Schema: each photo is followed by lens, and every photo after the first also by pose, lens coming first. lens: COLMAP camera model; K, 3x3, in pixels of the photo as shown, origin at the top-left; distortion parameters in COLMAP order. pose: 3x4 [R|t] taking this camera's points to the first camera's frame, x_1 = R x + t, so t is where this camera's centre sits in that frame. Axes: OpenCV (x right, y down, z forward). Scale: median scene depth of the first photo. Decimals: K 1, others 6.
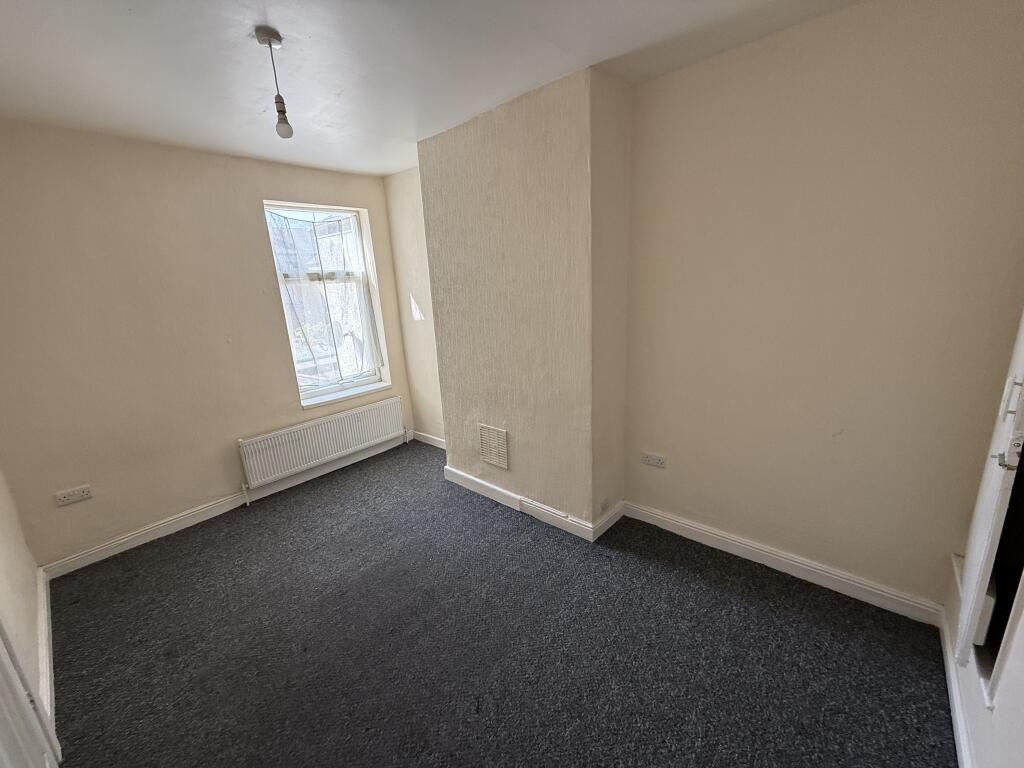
lens RADIAL K [[411.5, 0, 506.9], [0, 411.5, 381.8], [0, 0, 1]] dist [0.002225, 0.000046]
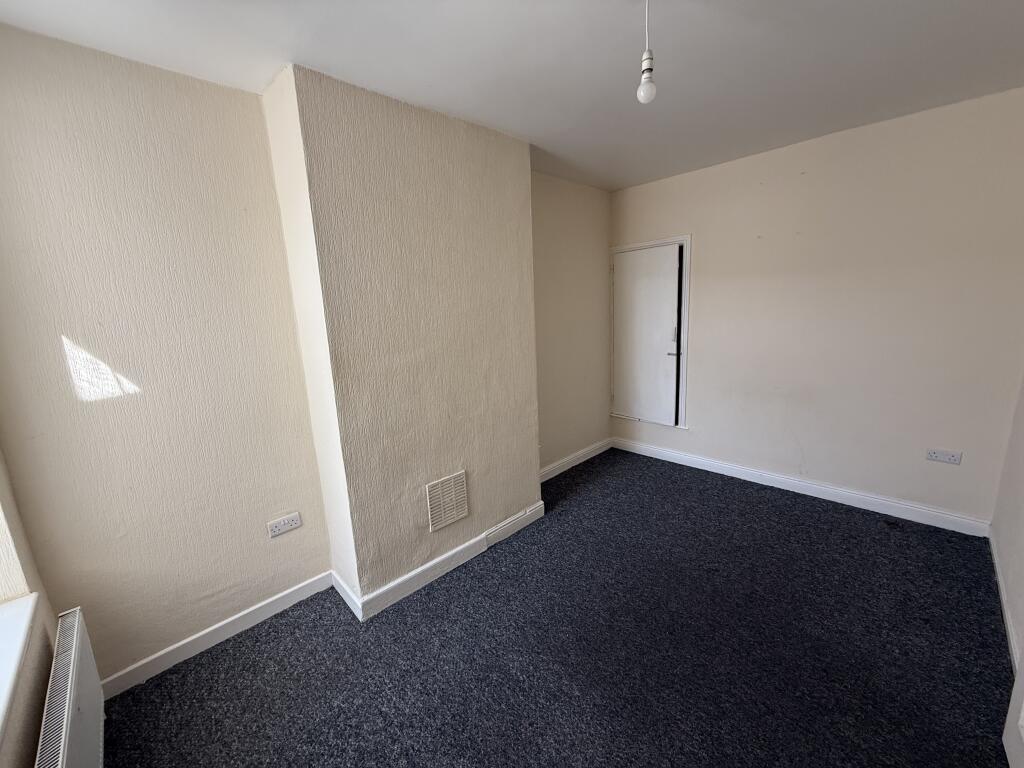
lens RADIAL K [[411.5, 0, 512.0], [0, 411.5, 383.9], [0, 0, 1]] dist [0.002225, 0.000046]
pose [[0.061910, -0.138137, 0.988476, -0.835552], [0.286415, 0.951181, 0.114986, -0.127033], [-0.956103, 0.275996, 0.098452, 0.770227]]
